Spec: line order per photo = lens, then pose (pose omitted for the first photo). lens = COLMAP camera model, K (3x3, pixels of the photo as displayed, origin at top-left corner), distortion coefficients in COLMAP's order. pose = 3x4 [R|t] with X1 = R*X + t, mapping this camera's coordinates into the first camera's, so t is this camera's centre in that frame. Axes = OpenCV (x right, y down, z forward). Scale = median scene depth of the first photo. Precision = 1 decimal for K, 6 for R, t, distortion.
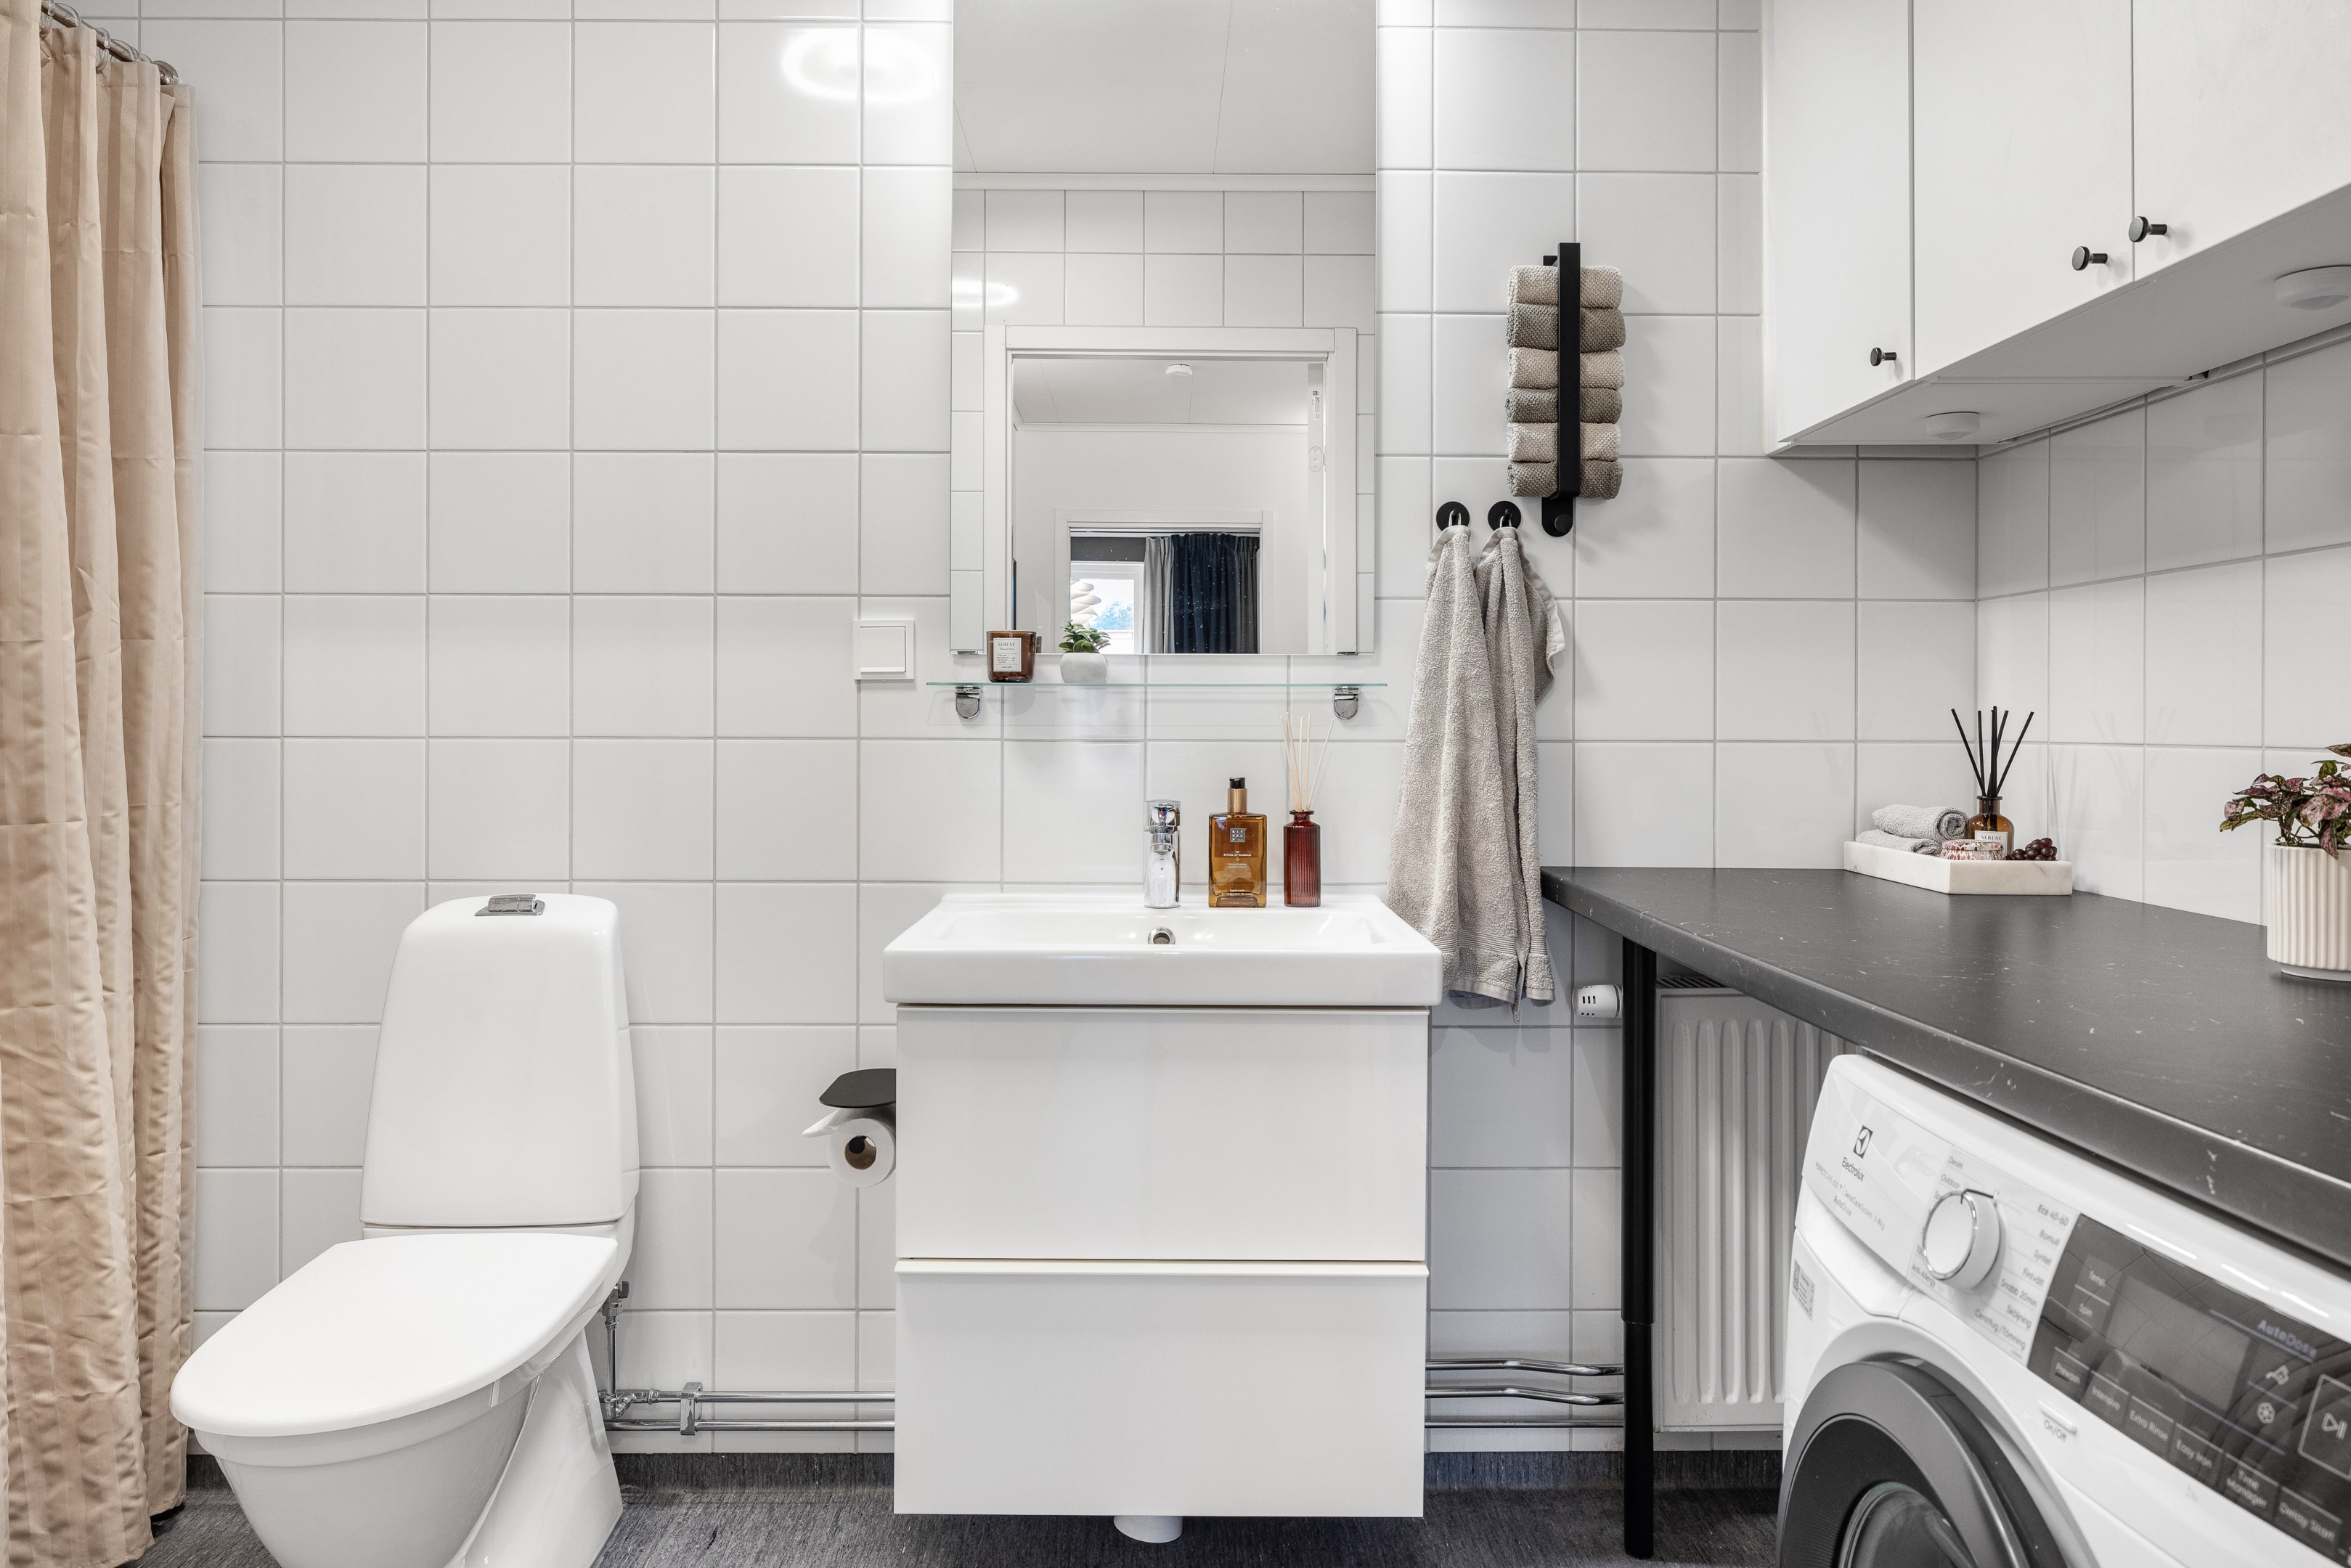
lens RADIAL K [[1571.5, 0, 1187.1], [0, 1571.5, 725.7], [0, 0, 1]] dist [0.003803, -0.000198]
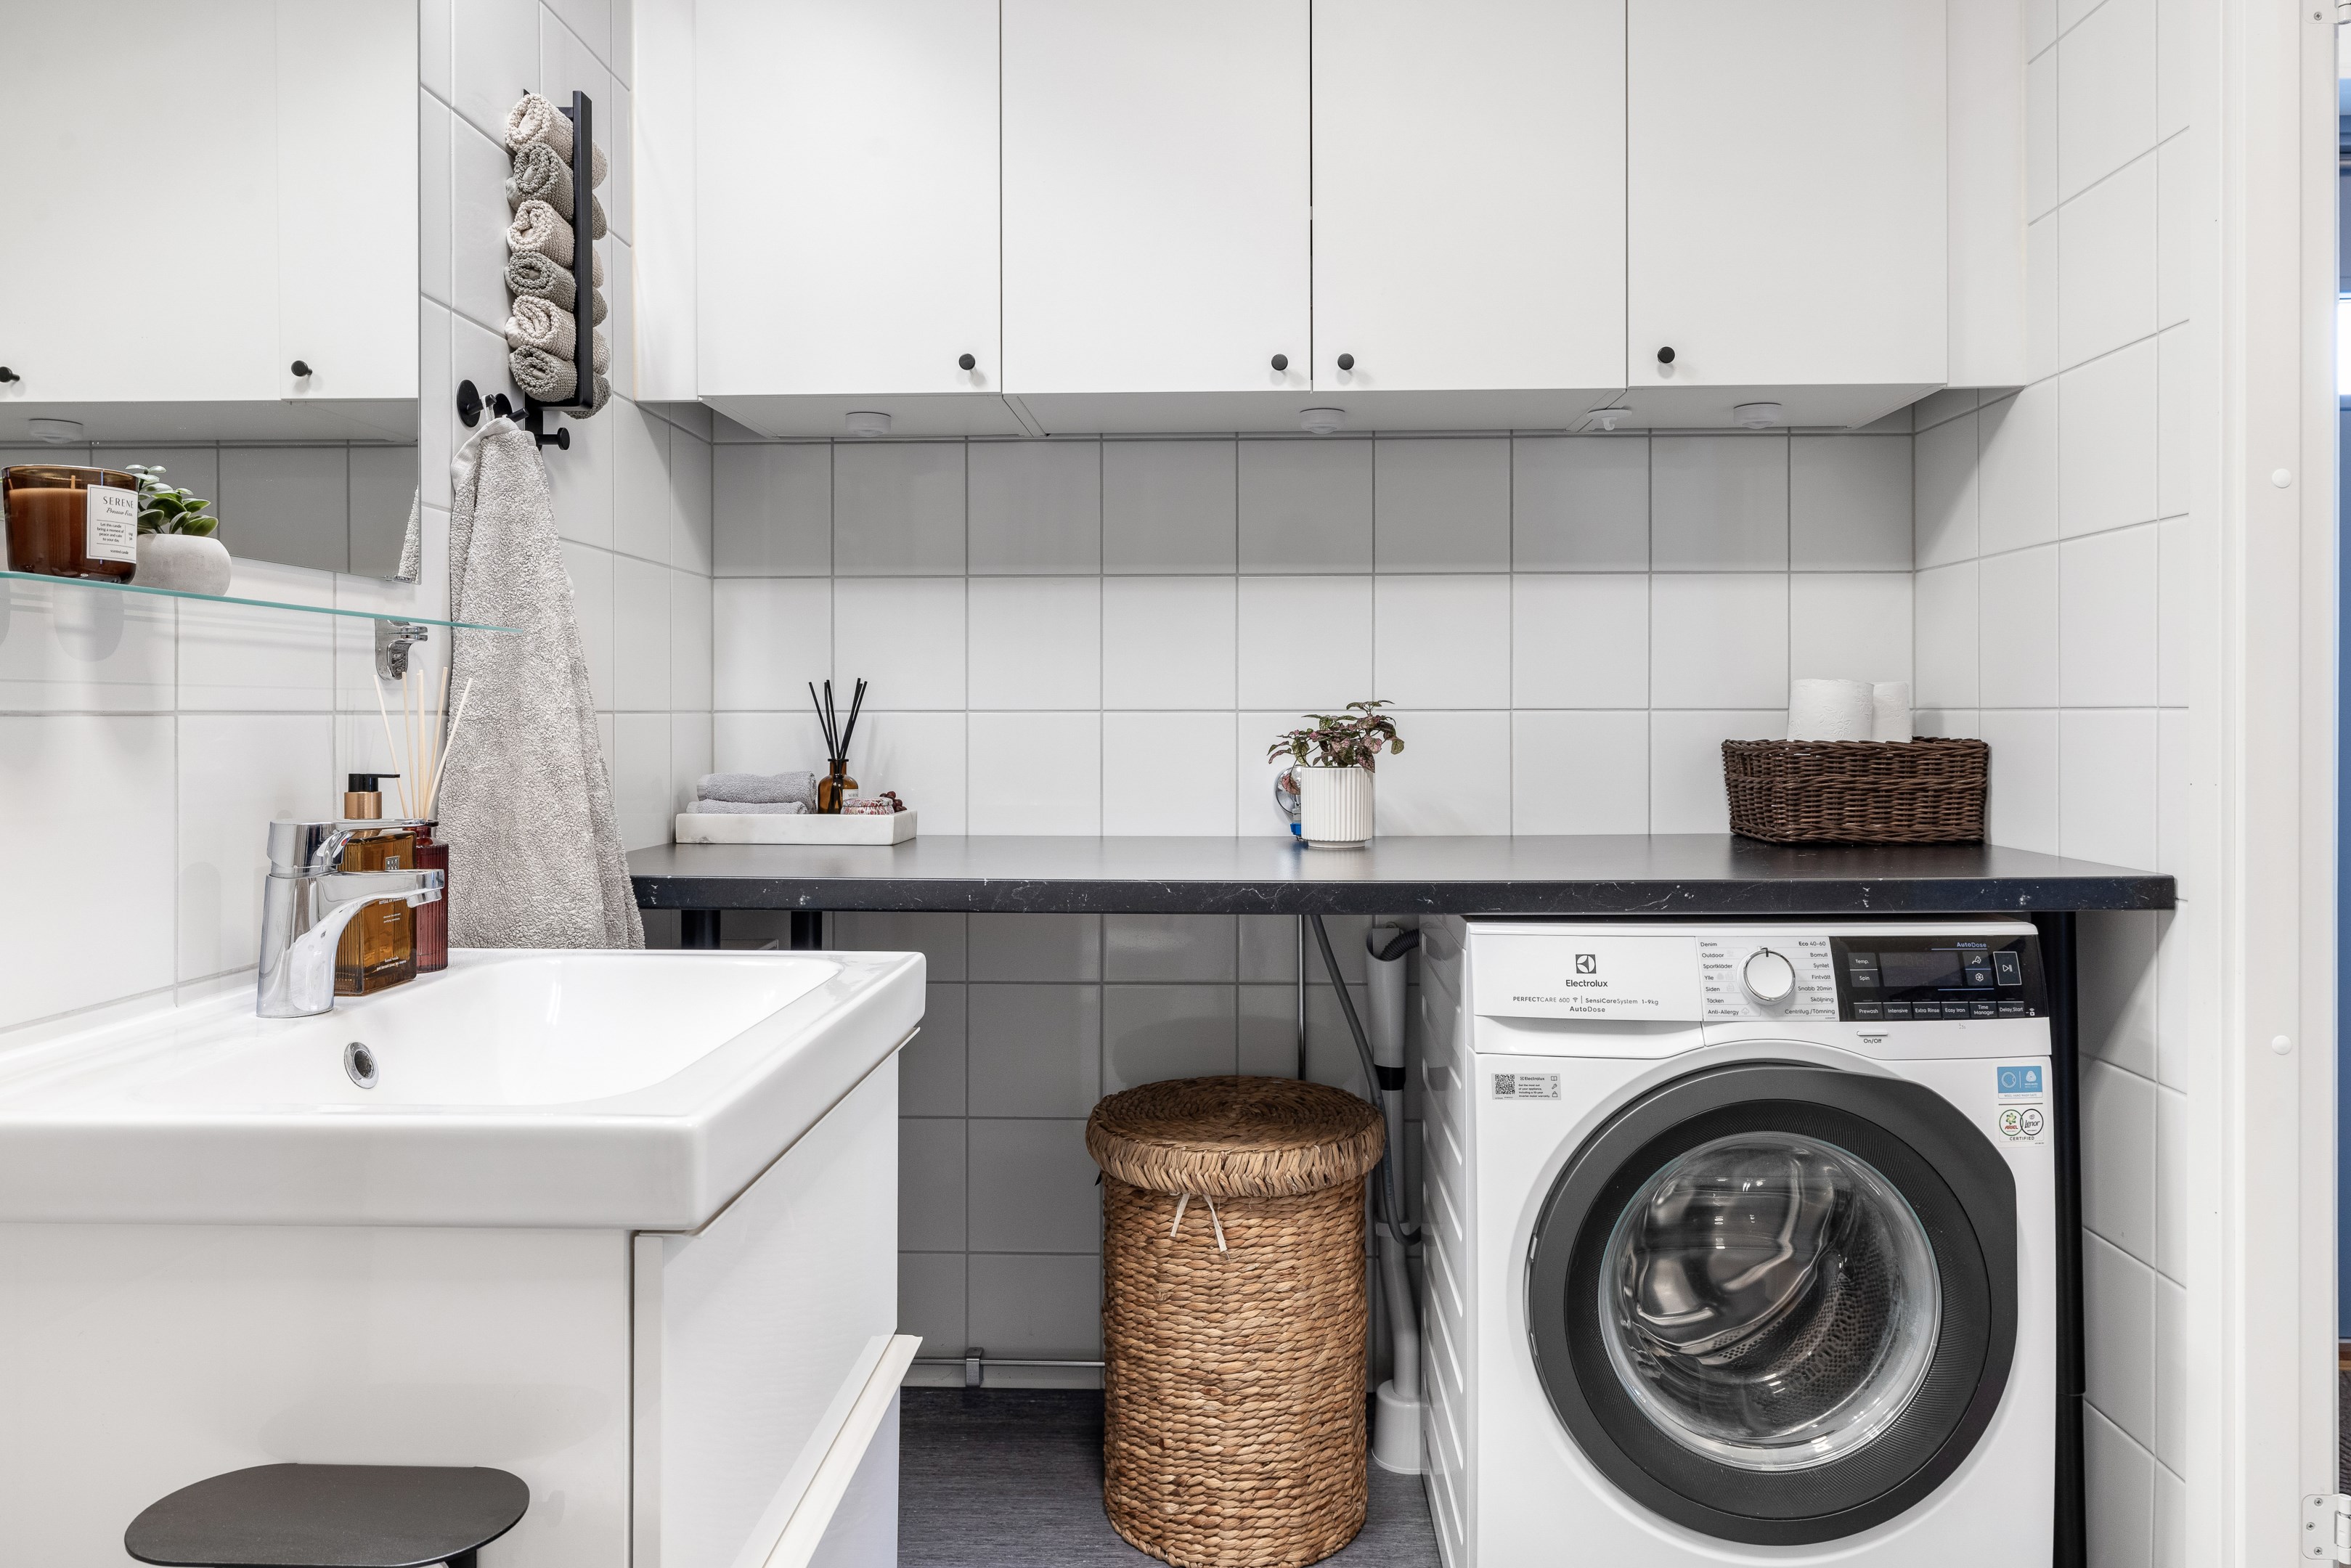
lens RADIAL K [[1571.5, 0, 1187.1], [0, 1571.5, 725.7], [0, 0, 1]] dist [0.003803, -0.000198]
pose [[0.043877, -0.007474, 0.999009, -0.589216], [0.002779, 0.999969, 0.007359, 0.013011], [-0.999033, 0.002453, 0.043897, 0.712045]]
